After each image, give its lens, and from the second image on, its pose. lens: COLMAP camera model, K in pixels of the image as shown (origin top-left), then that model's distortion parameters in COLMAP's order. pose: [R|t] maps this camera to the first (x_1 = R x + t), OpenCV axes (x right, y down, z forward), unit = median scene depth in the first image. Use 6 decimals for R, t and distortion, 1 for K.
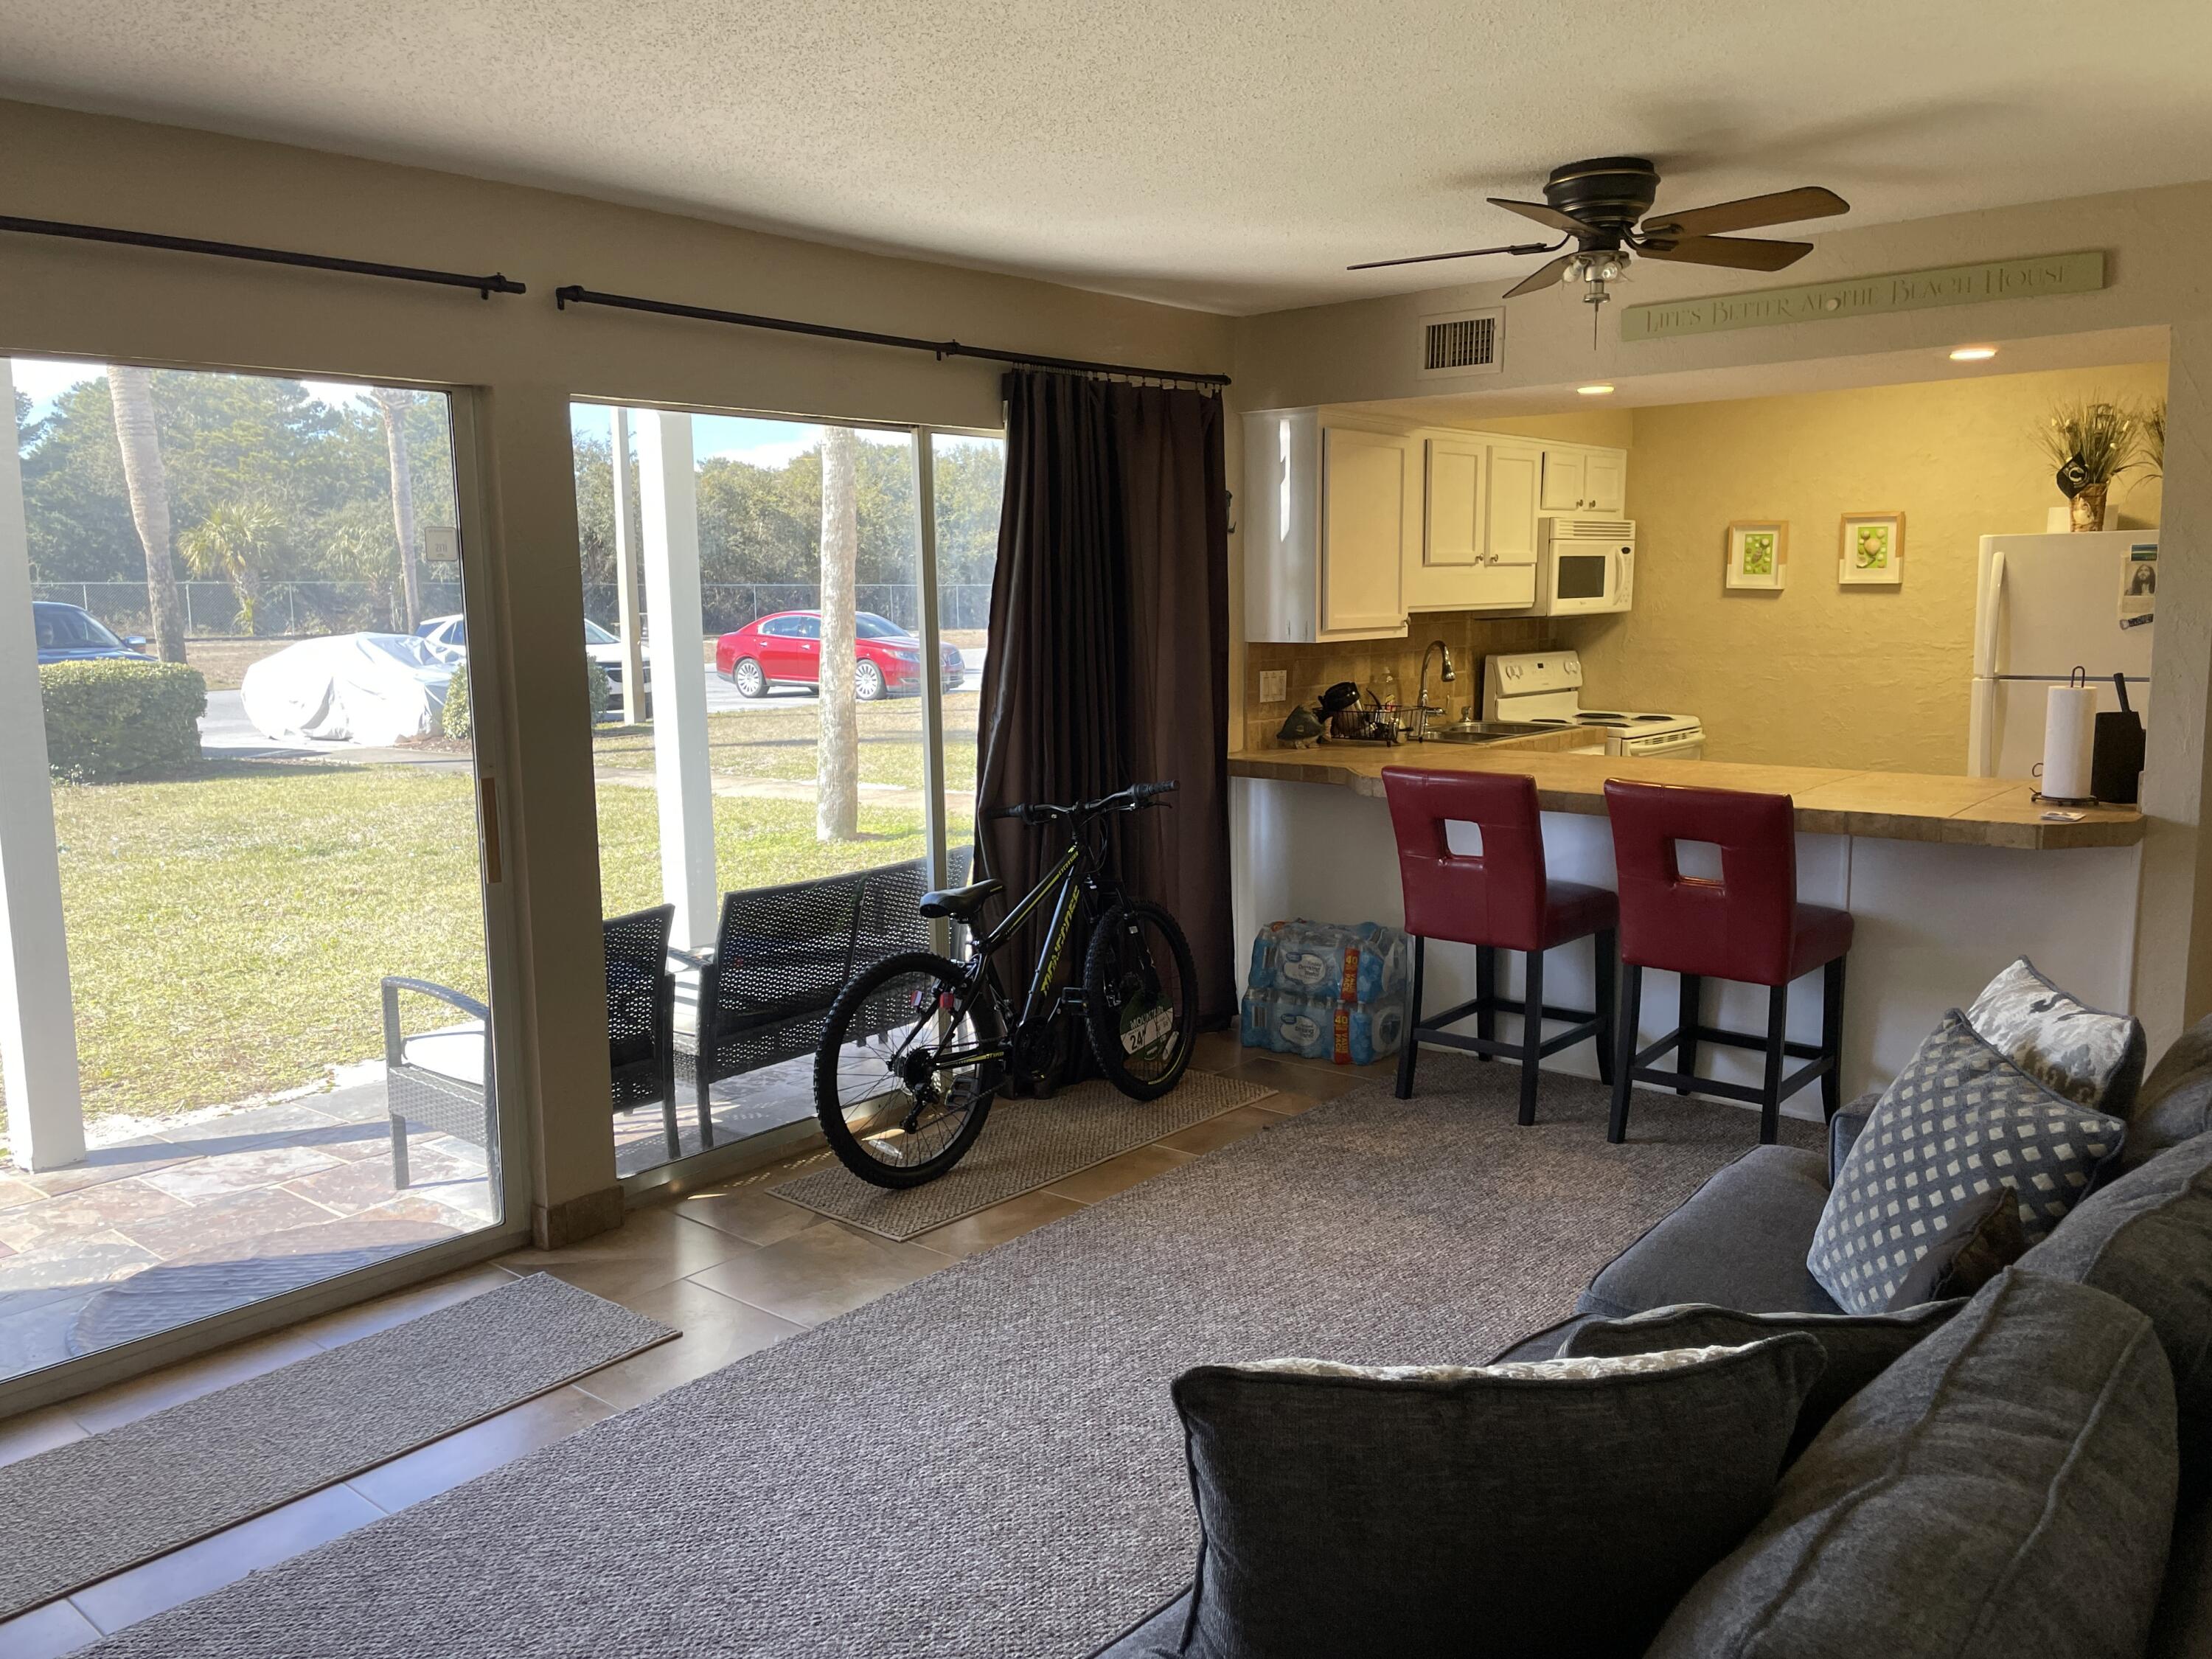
lens RADIAL K [[1679.2, 0, 1106.0], [0, 1679.2, 829.5], [0, 0, 1]] dist [0.028094, -0.005687]
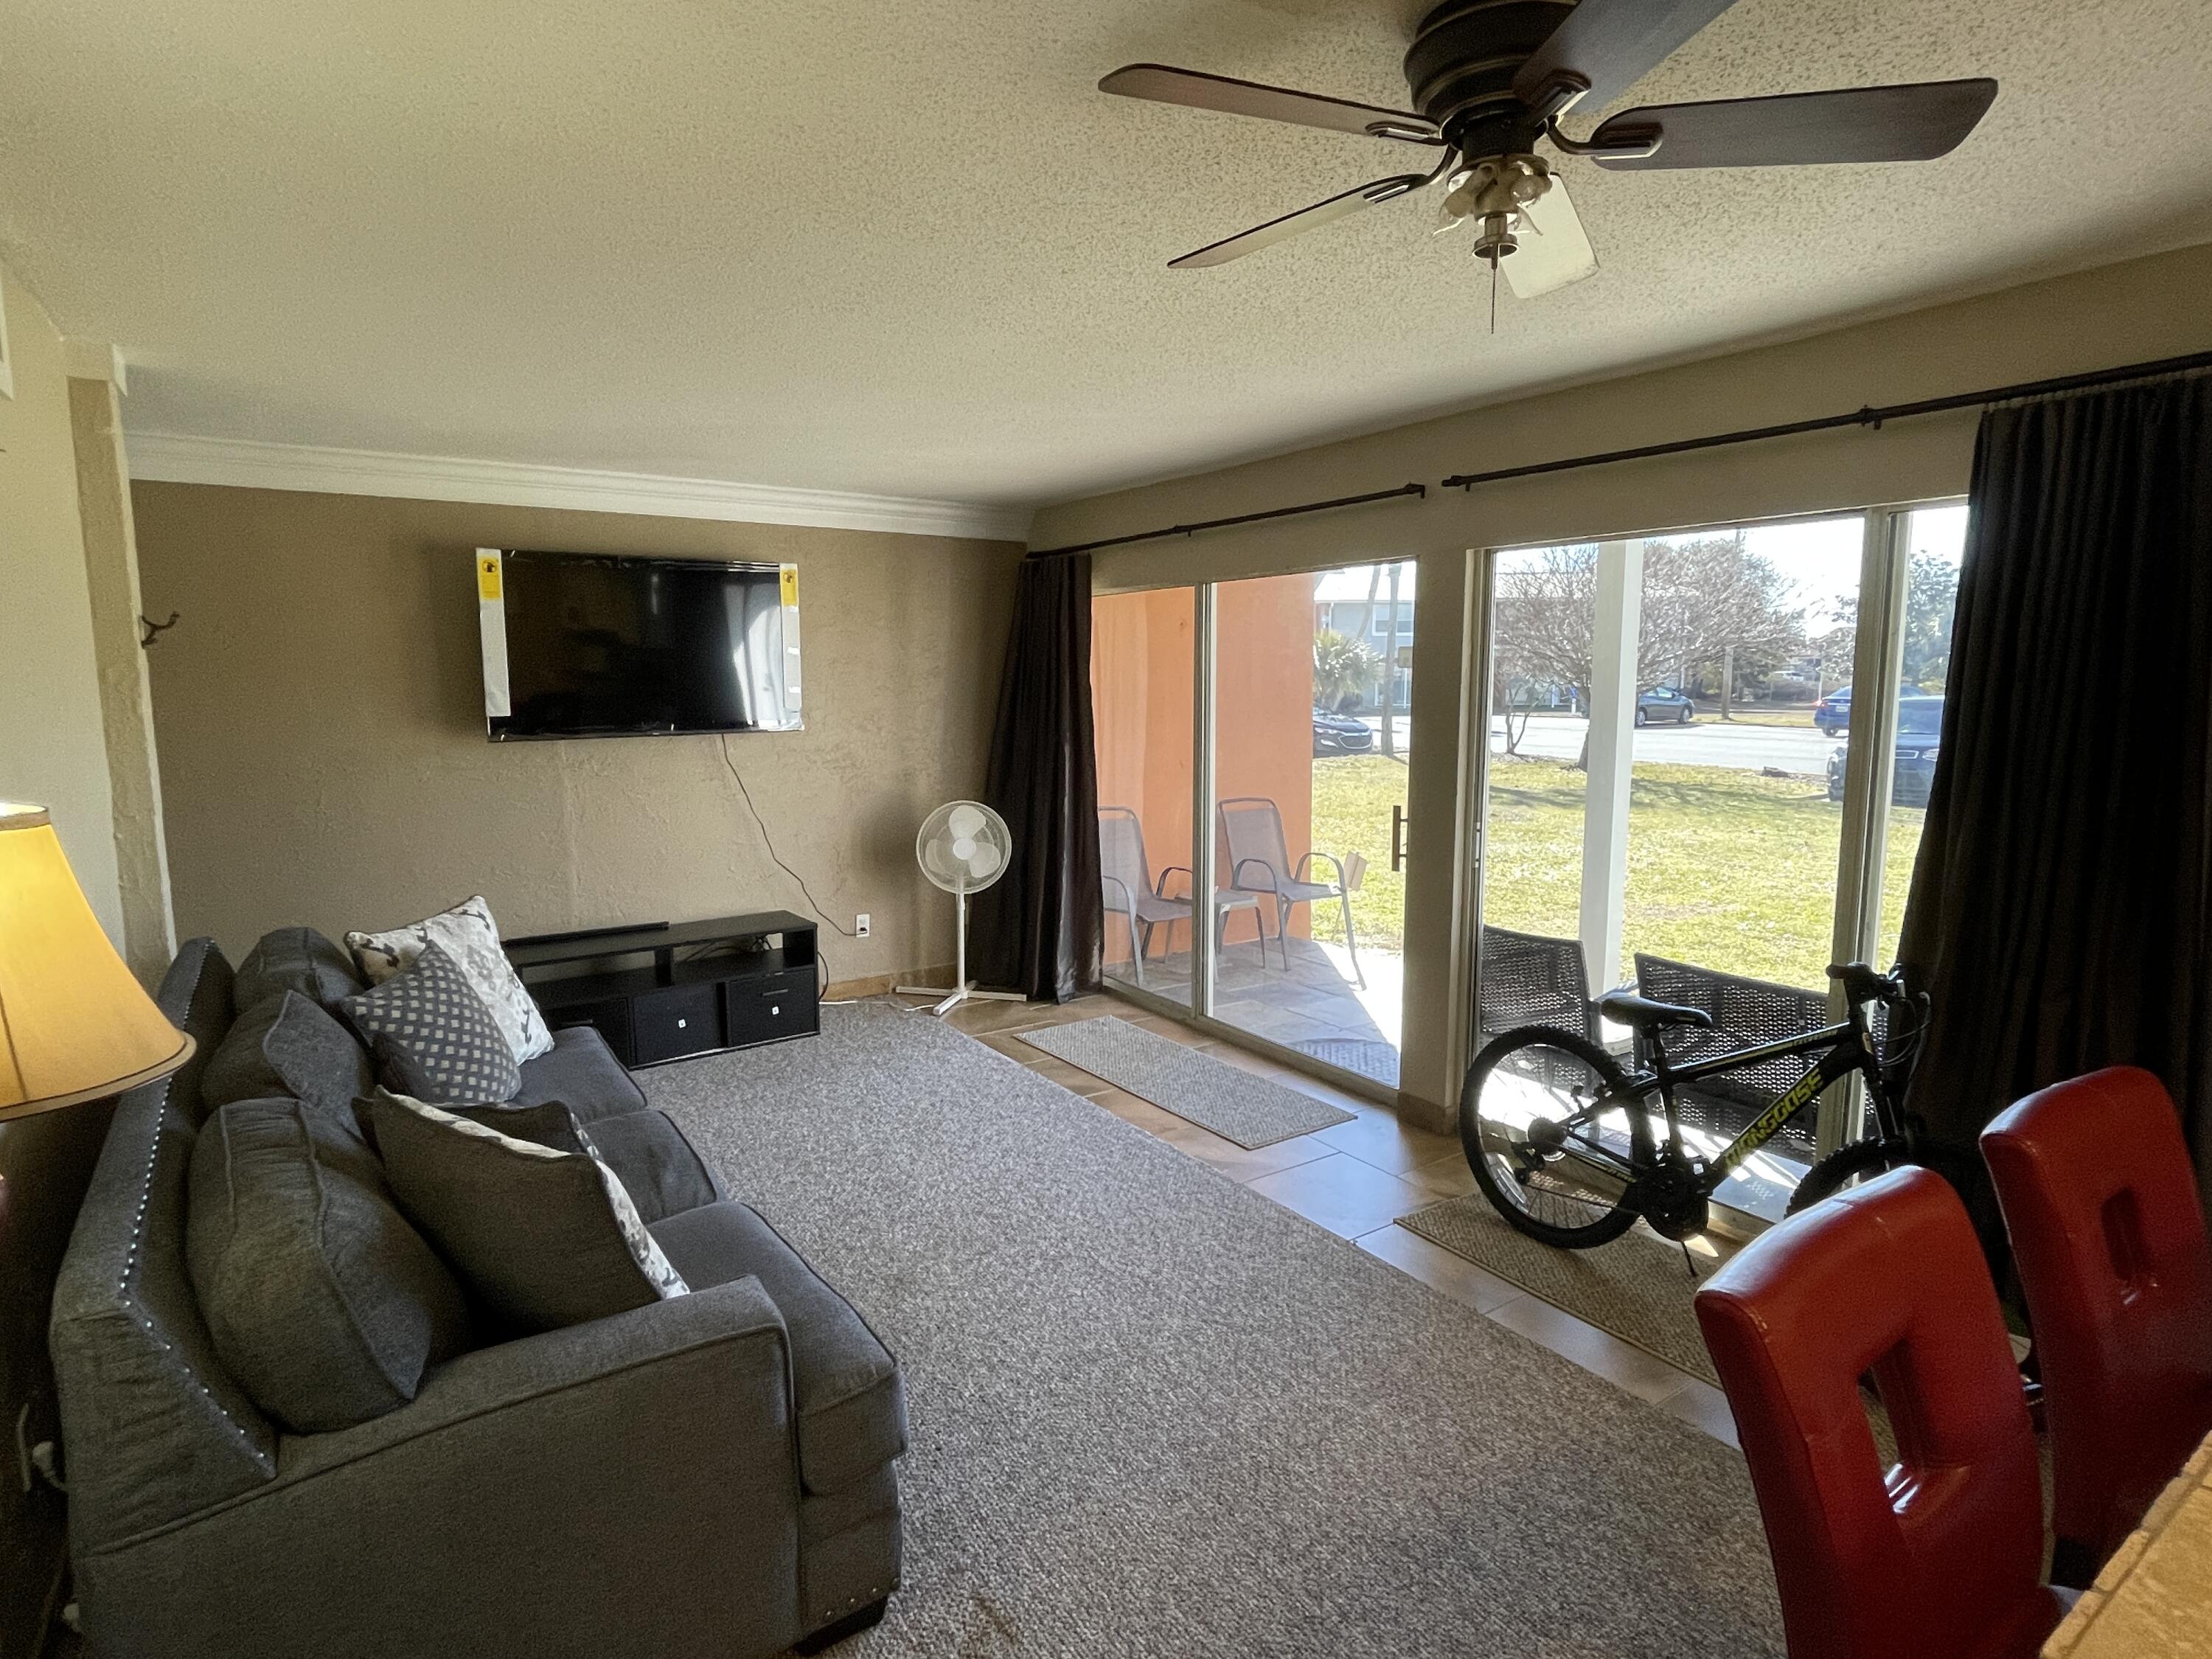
lens RADIAL K [[1161.2, 0, 1074.8], [0, 1161.2, 800.5], [0, 0, 1]] dist [-0.002489, 0.002498]
pose [[-0.278422, 0.122672, -0.952593, 0.466745], [-0.131524, 0.977597, 0.164333, -0.107150], [0.951411, 0.171043, -0.256050, 0.617620]]
